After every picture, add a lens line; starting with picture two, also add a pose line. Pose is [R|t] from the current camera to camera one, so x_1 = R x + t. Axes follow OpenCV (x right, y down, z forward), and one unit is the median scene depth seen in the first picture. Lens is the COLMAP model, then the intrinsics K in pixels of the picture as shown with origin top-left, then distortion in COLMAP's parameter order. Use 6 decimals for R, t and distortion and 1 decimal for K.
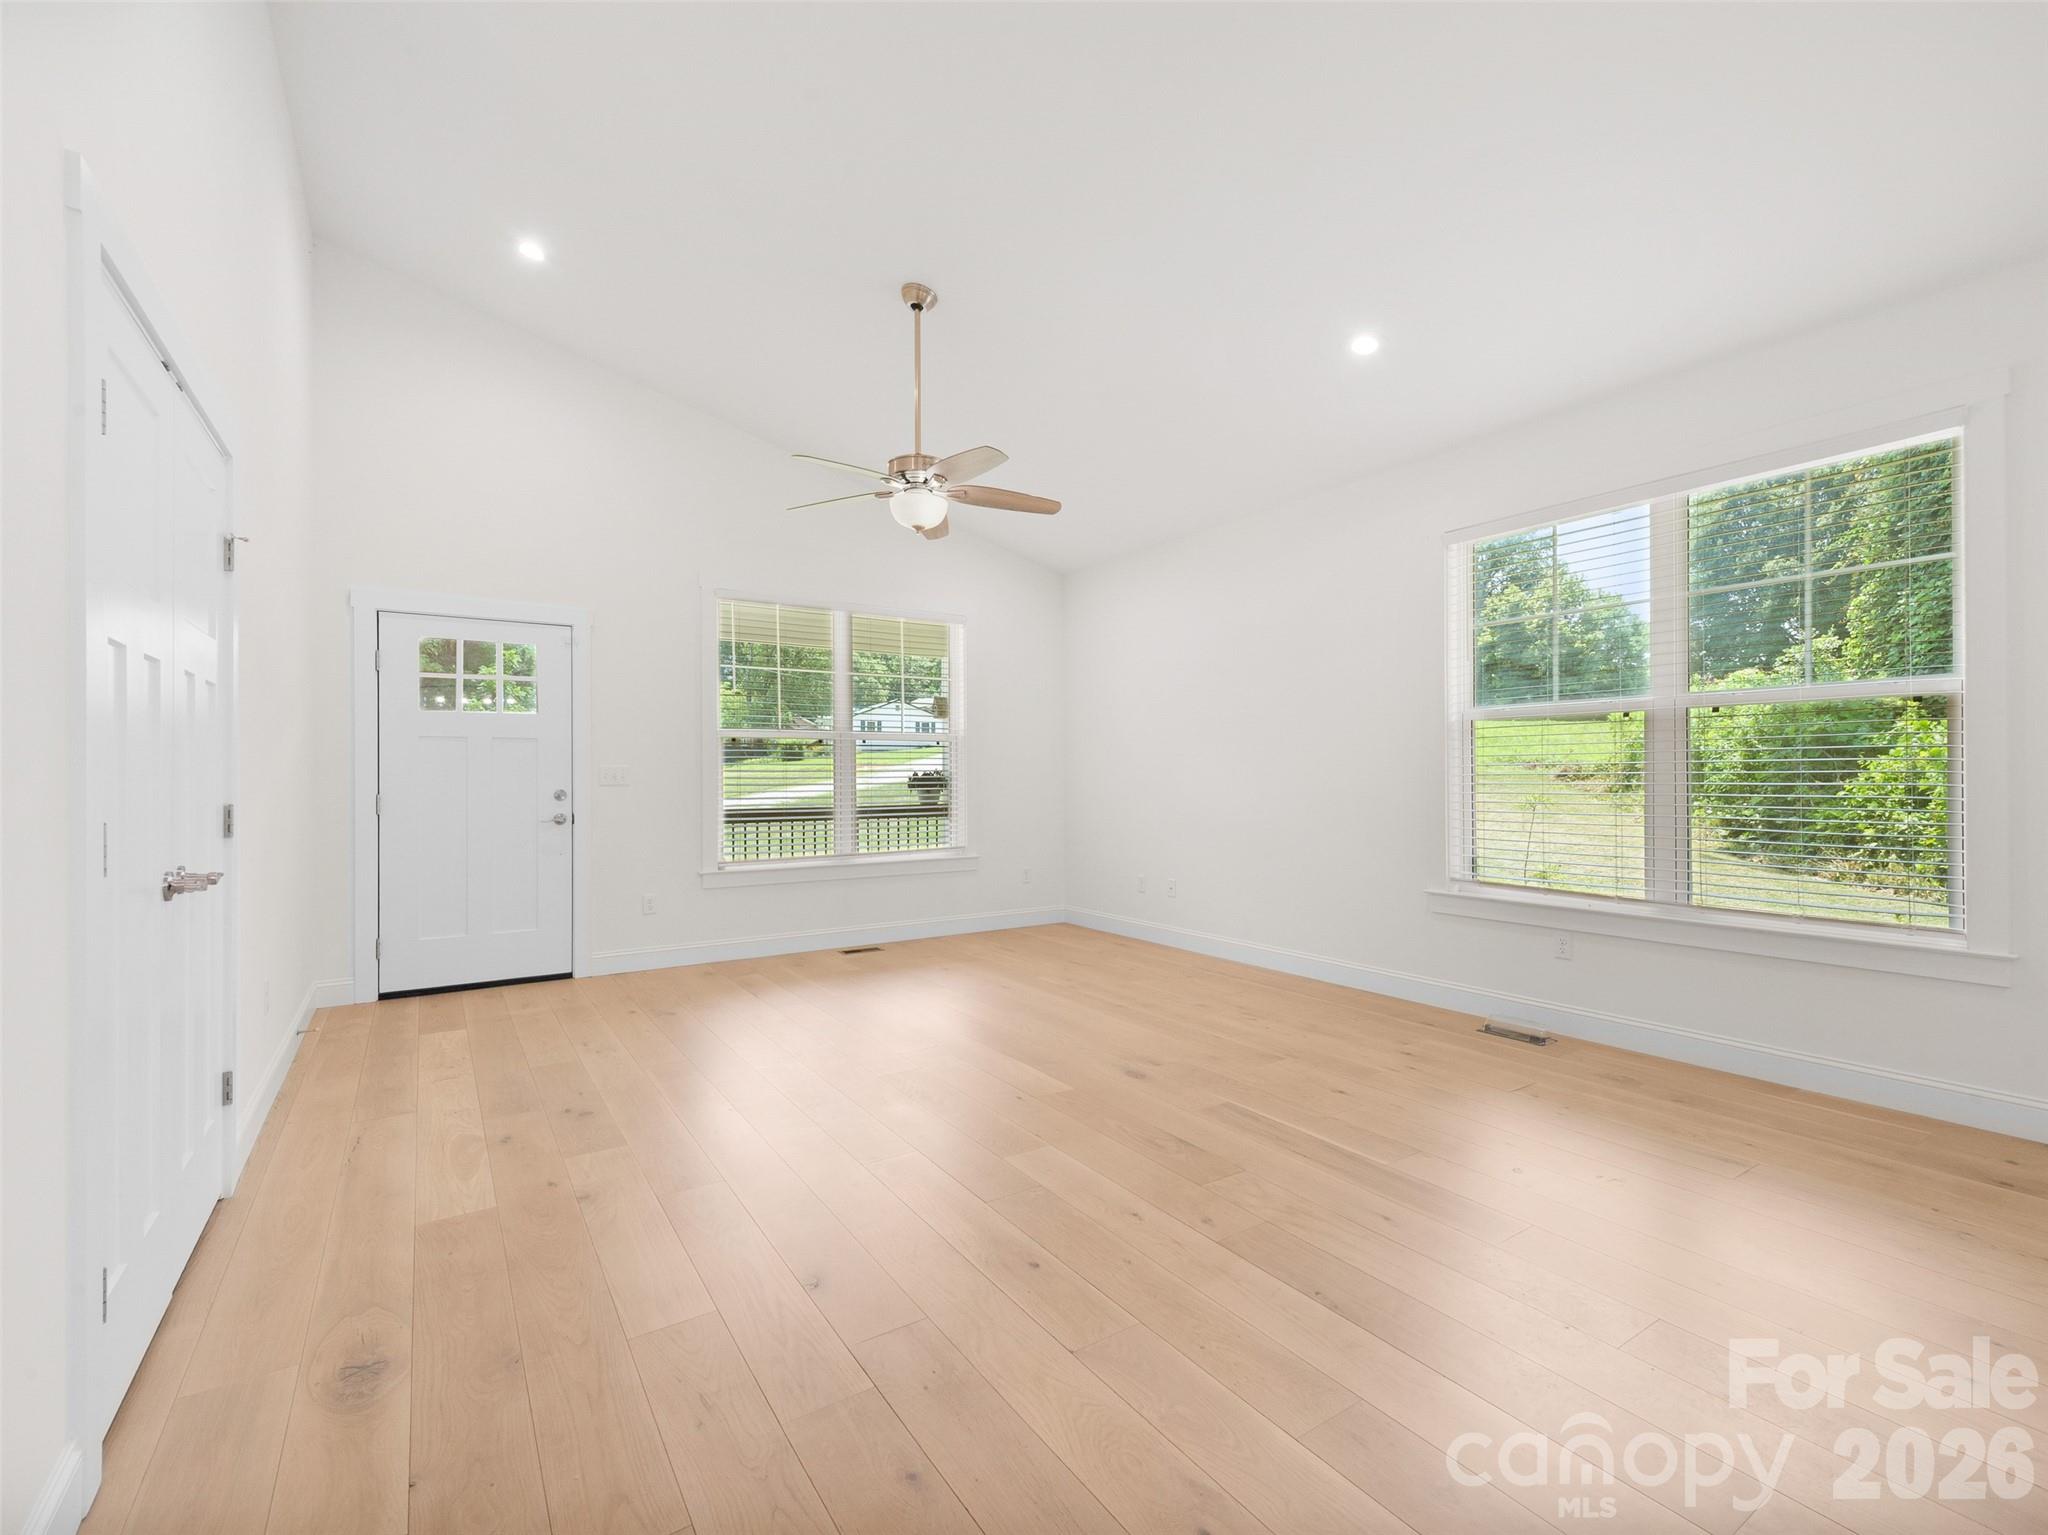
lens RADIAL K [[908.0, 0, 1017.9], [0, 908.0, 778.1], [0, 0, 1]] dist [0.008841, -0.001864]
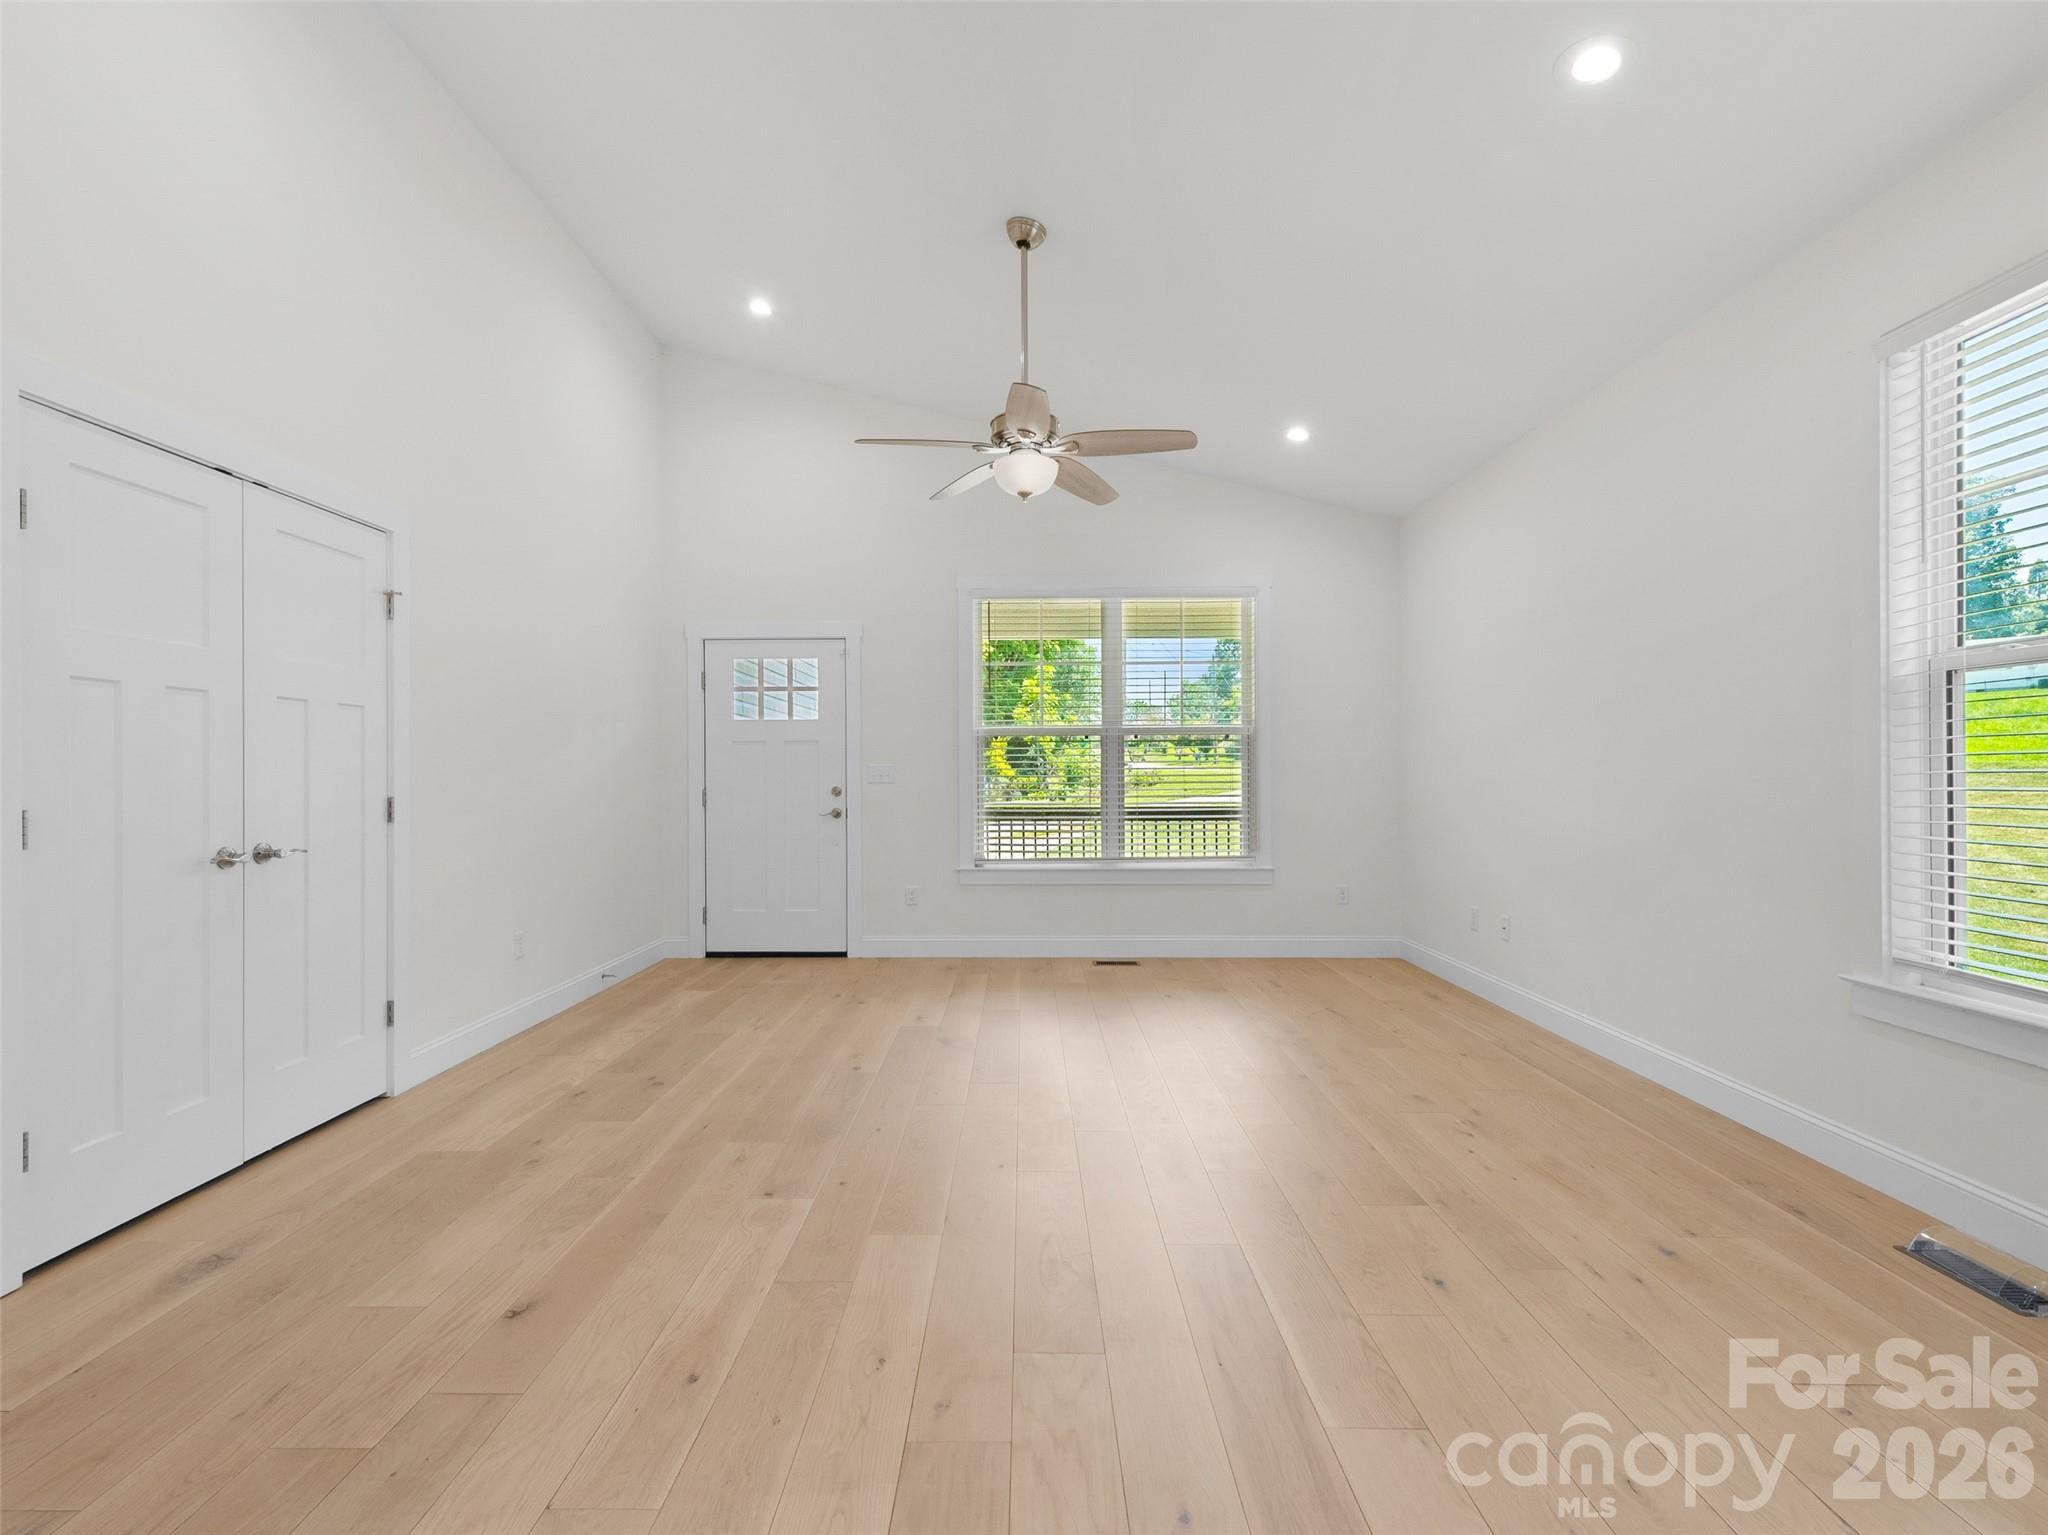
lens RADIAL K [[908.0, 0, 1014.4], [0, 908.0, 777.3], [0, 0, 1]] dist [0.008841, -0.001864]
pose [[0.825819, 0.001890, -0.563933, 0.342577], [-0.000208, 0.999995, 0.003047, -0.002085], [0.563936, -0.002399, 0.825815, 0.235839]]
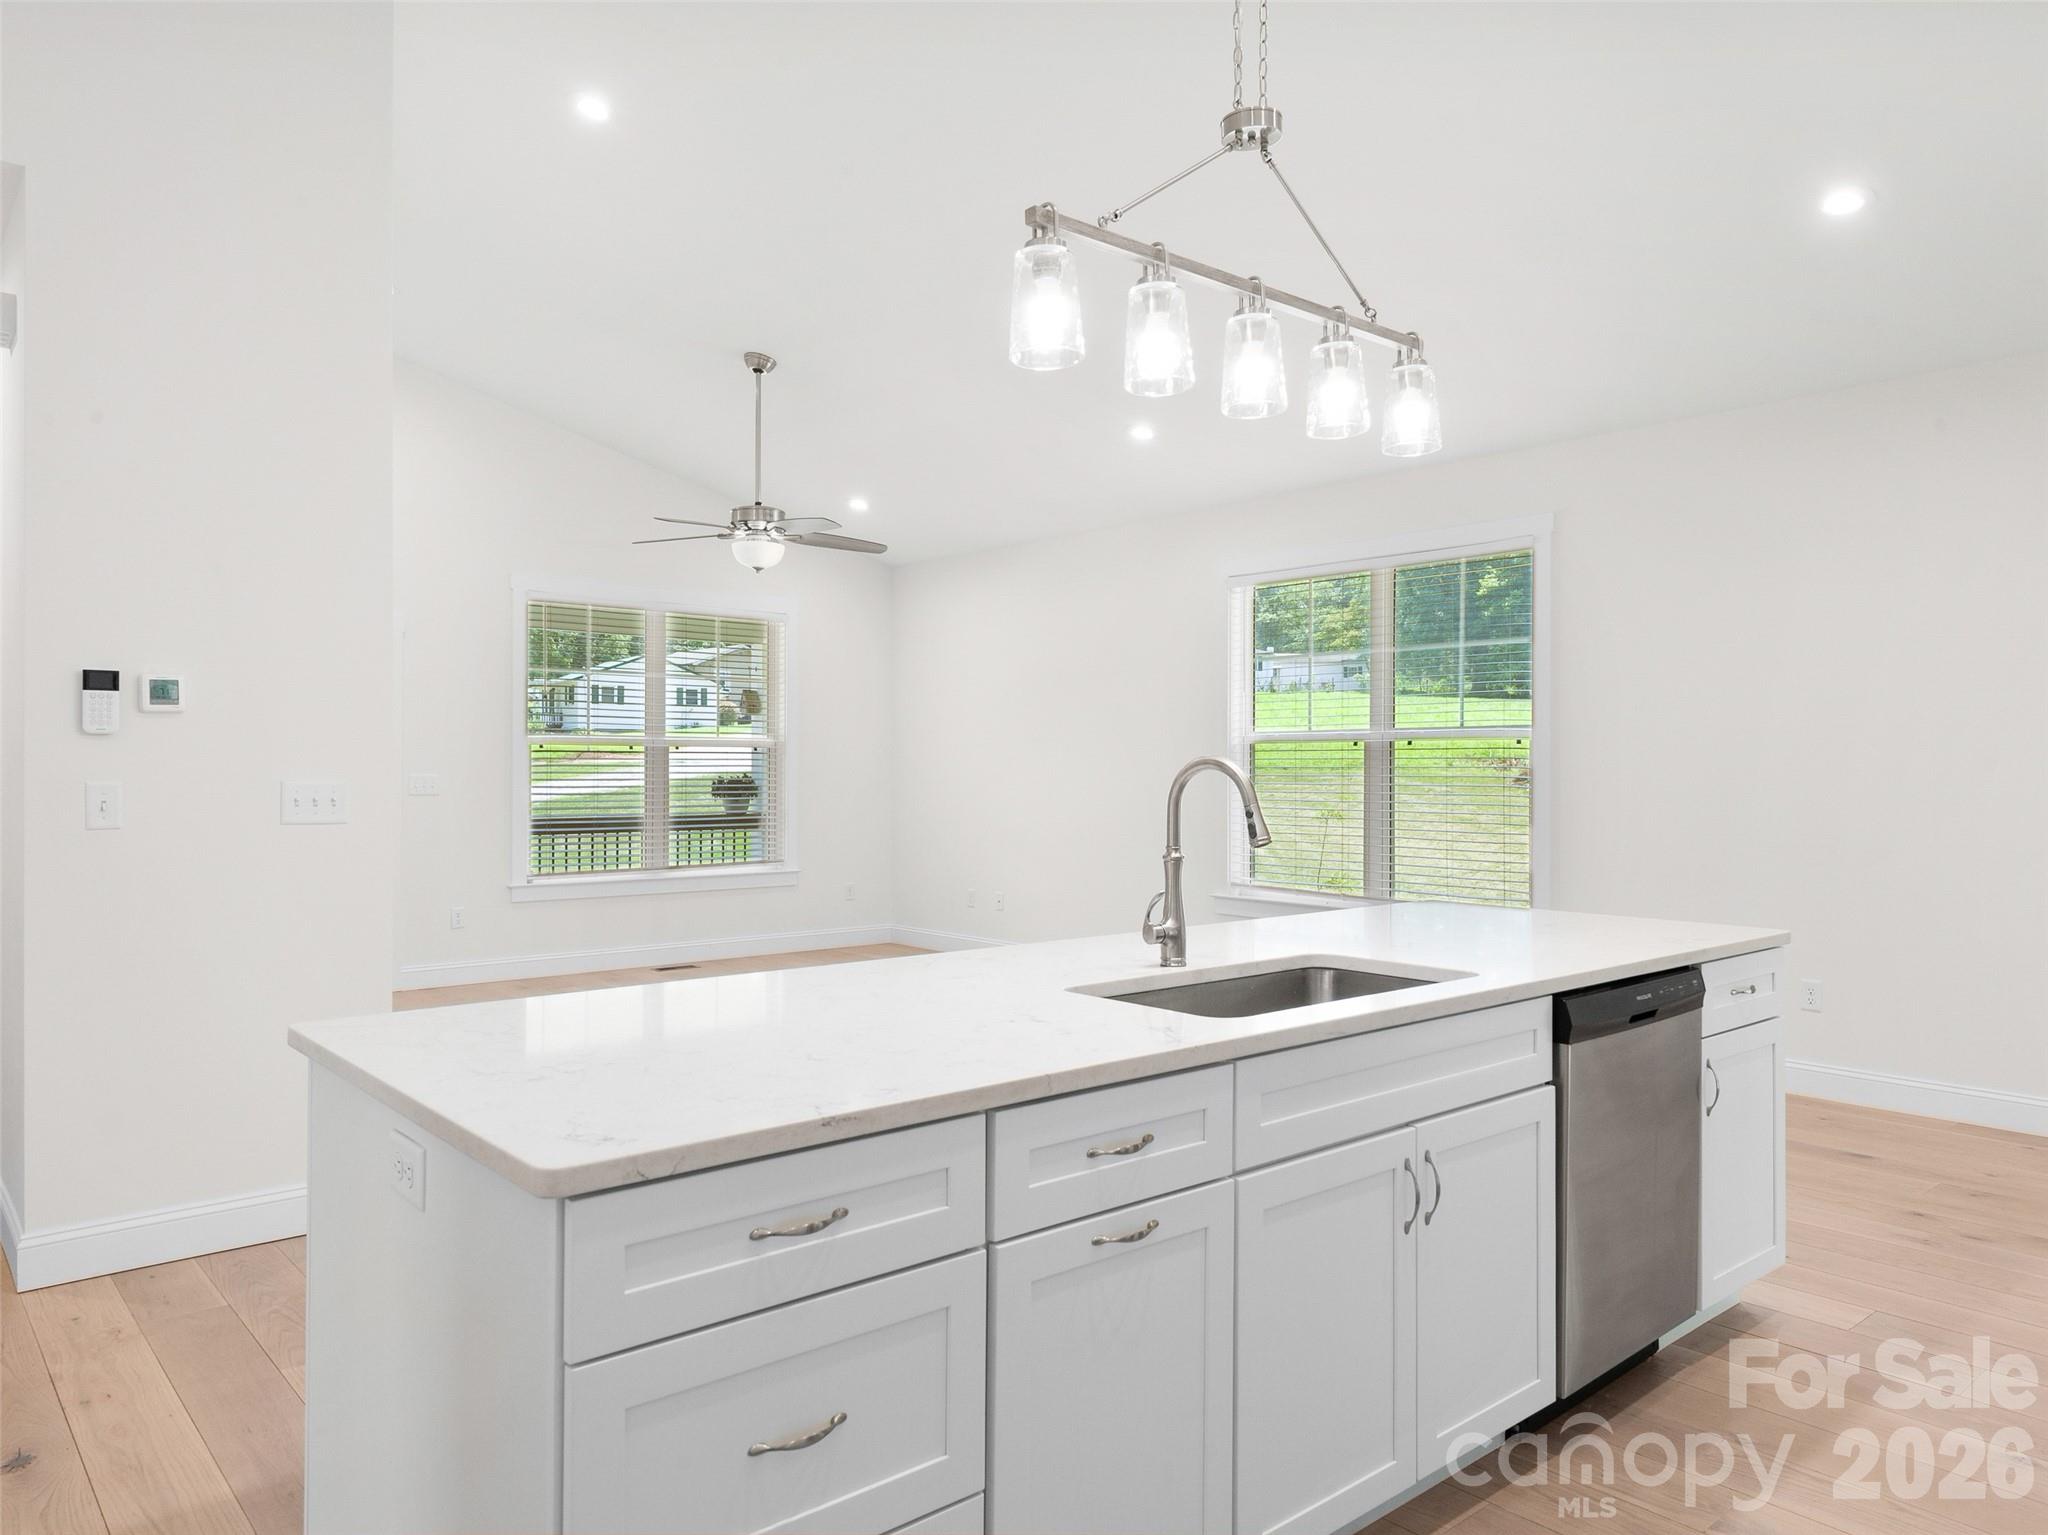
lens RADIAL K [[1408.6, 0, 1034.9], [0, 1408.6, 780.9], [0, 0, 1]] dist [0.011958, -0.001243]
pose [[0.989337, 0.007118, 0.145468, -0.020365], [-0.008149, 0.999946, 0.006499, -0.025581], [-0.145414, -0.007615, 0.989342, -0.684576]]
